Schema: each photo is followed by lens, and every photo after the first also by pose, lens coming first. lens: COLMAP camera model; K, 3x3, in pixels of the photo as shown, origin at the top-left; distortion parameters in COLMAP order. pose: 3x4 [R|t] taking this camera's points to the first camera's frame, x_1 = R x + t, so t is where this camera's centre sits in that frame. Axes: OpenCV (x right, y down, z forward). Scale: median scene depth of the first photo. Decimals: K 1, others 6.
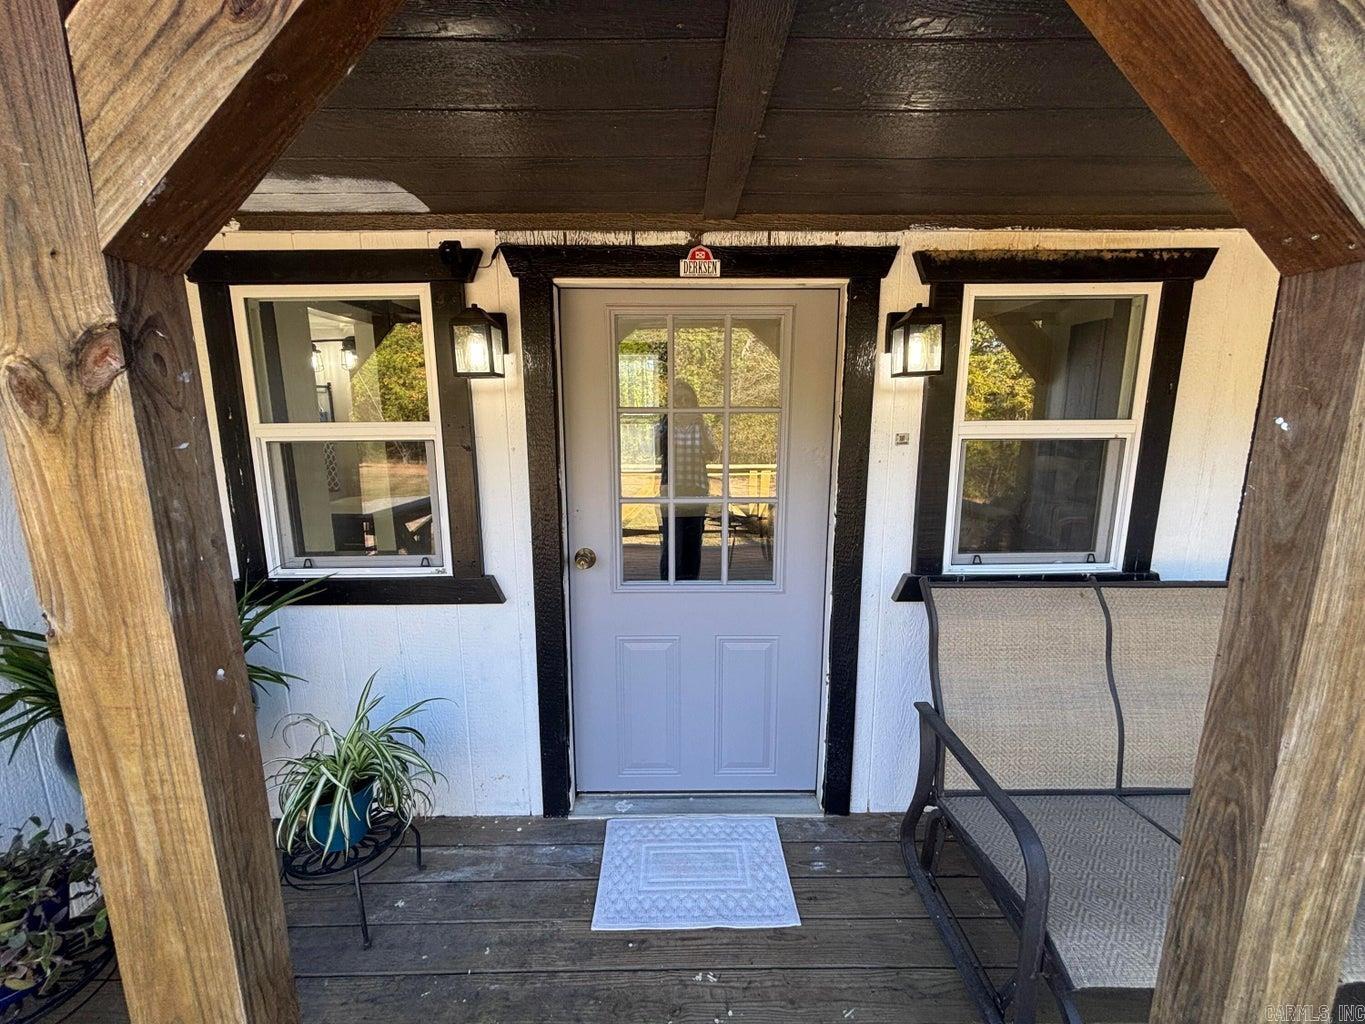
lens RADIAL K [[548.7, 0, 682.5], [0, 548.7, 512.0], [0, 0, 1]] dist [0.000914, 0.000081]
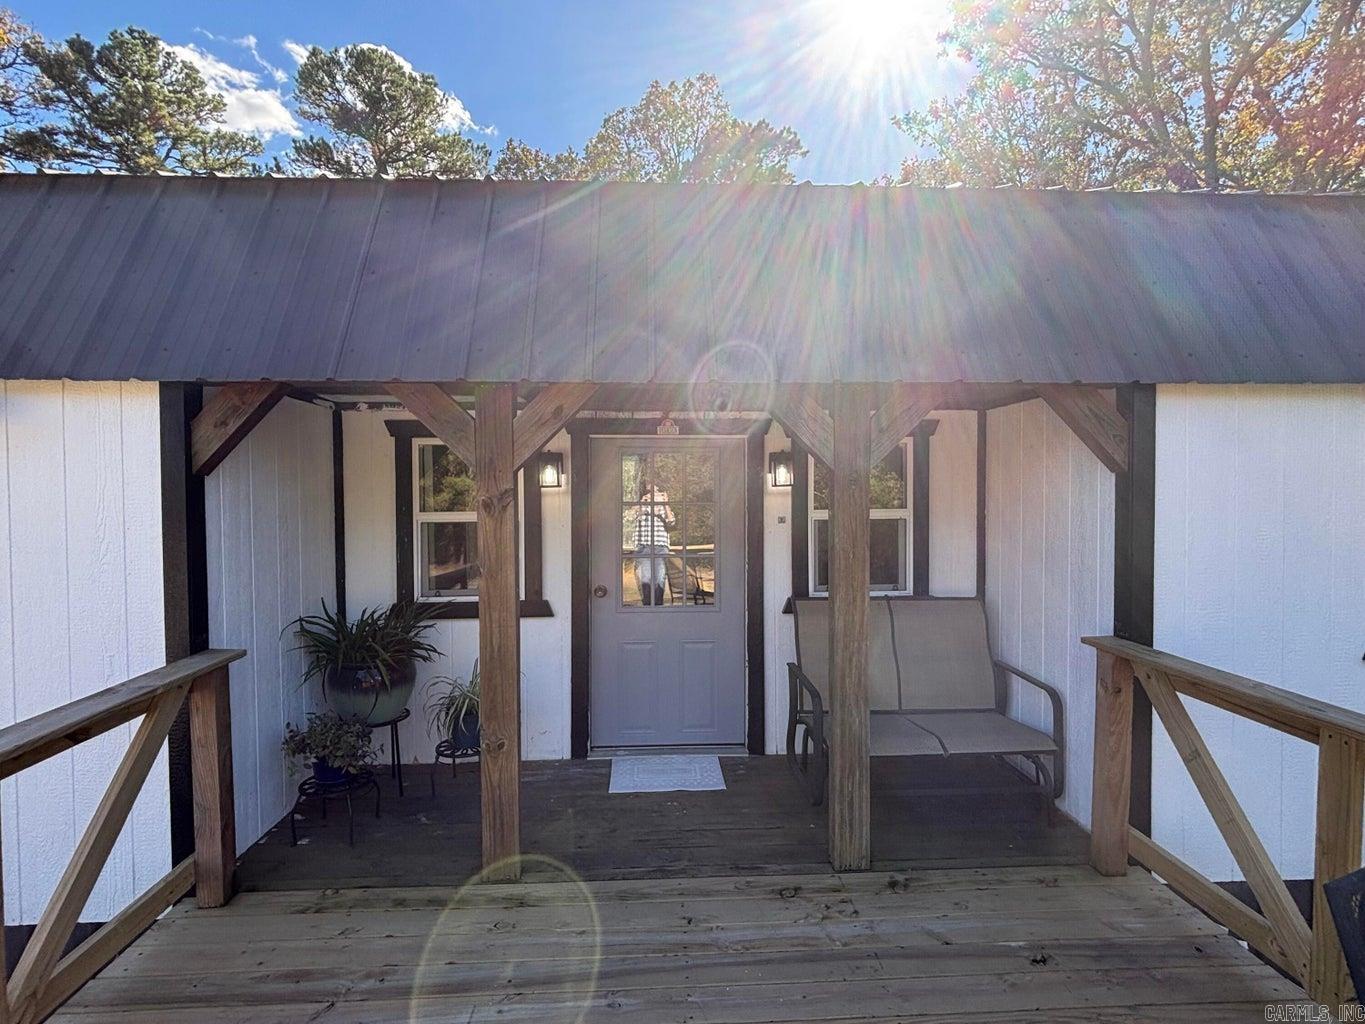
lens RADIAL K [[647.8, 0, 682.5], [0, 647.8, 512.0], [0, 0, 1]] dist [-0.000488, -0.000283]
pose [[0.999214, -0.003245, 0.039498, -0.005917], [0.009245, 0.988231, -0.152686, 0.160939], [-0.038537, 0.152931, 0.987485, -1.074586]]
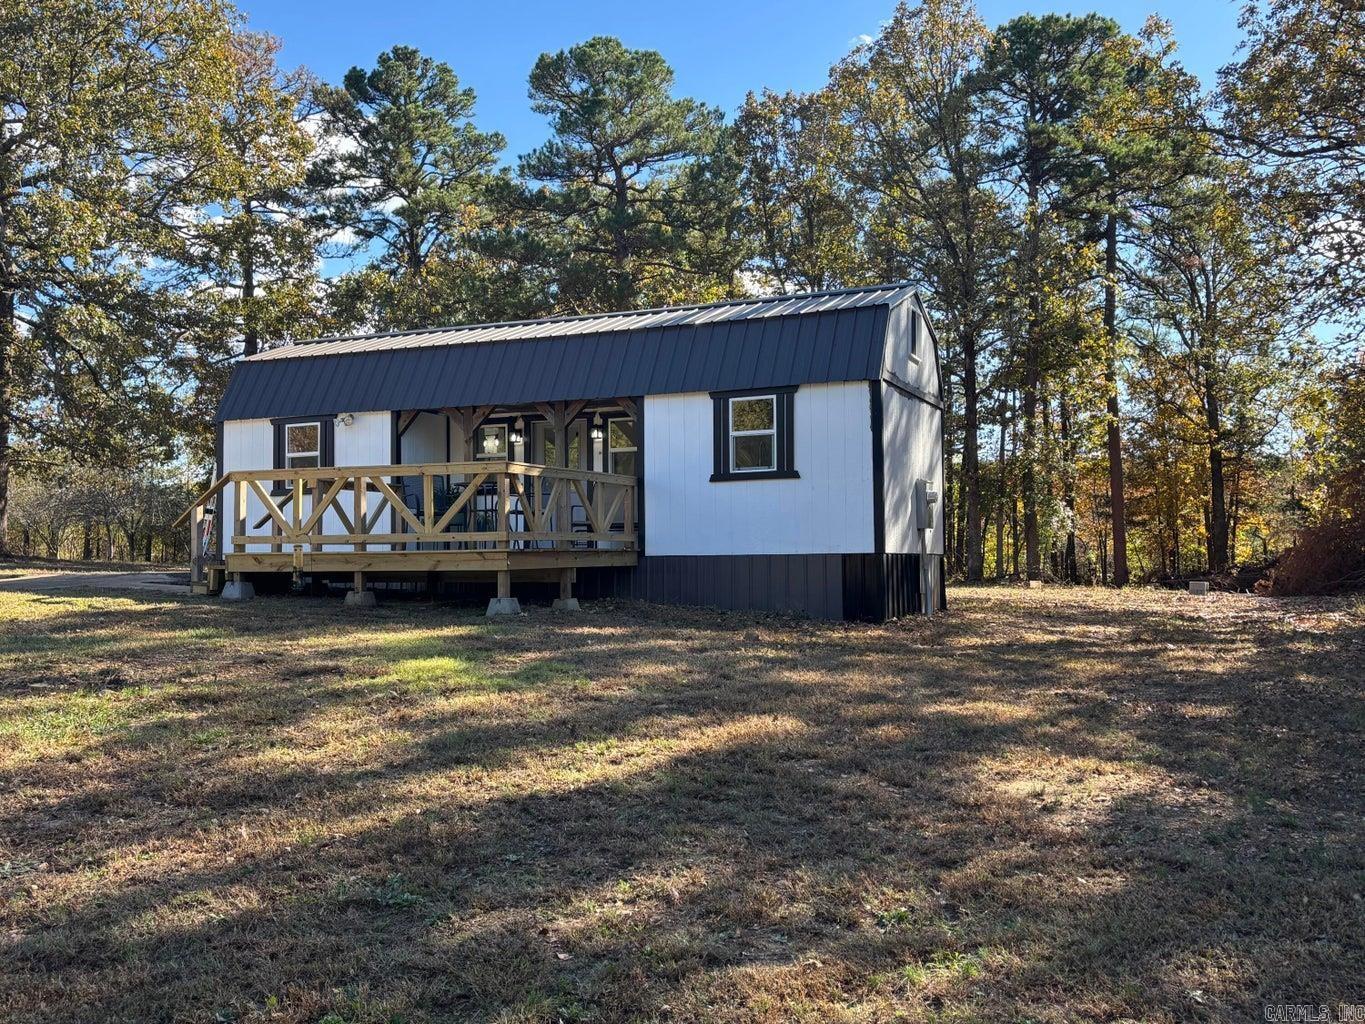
lens RADIAL K [[1061.2, 0, 682.5], [0, 1061.2, 512.0], [0, 0, 1]] dist [0.001719, 0.000695]
pose [[0.924717, -0.011824, -0.380472, 4.057620], [-0.067721, 0.978463, -0.194999, 1.852936], [0.374583, 0.206085, 0.904000, -6.029011]]
